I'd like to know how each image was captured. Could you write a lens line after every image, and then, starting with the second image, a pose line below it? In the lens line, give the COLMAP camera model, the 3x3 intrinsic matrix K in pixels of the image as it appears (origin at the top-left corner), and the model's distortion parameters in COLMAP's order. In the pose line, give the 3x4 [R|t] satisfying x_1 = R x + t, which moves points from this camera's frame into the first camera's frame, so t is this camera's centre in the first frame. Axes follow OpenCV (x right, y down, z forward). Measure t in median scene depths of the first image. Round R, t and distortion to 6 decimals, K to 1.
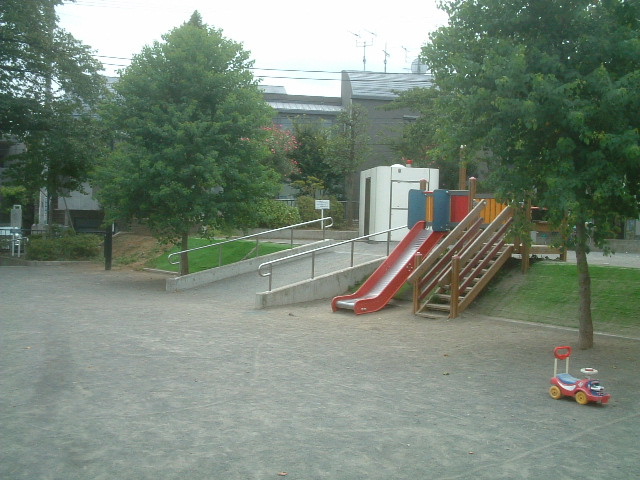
lens RADIAL K [[783.1, 0, 337.6], [0, 783.1, 241.4], [0, 0, 1]] dist [-0.023512, 0.001047]
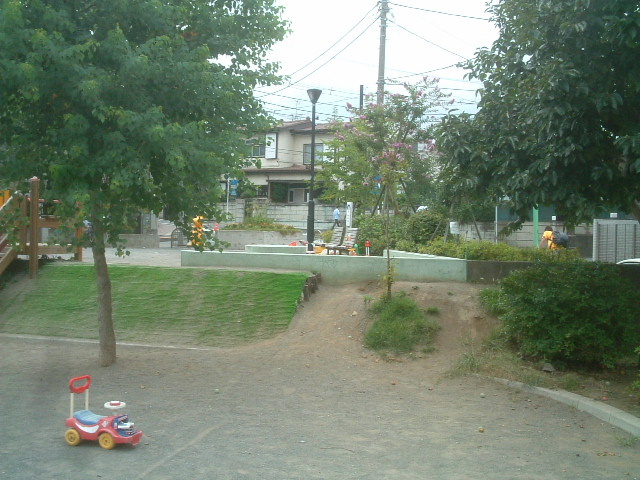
lens RADIAL K [[783.1, 0, 337.6], [0, 783.1, 241.4], [0, 0, 1]] dist [-0.023512, 0.001047]
pose [[0.824221, -0.028965, 0.565527, 0.050904], [0.025040, 0.999578, 0.014702, -0.004295], [-0.565714, 0.002043, 0.824599, 0.170957]]
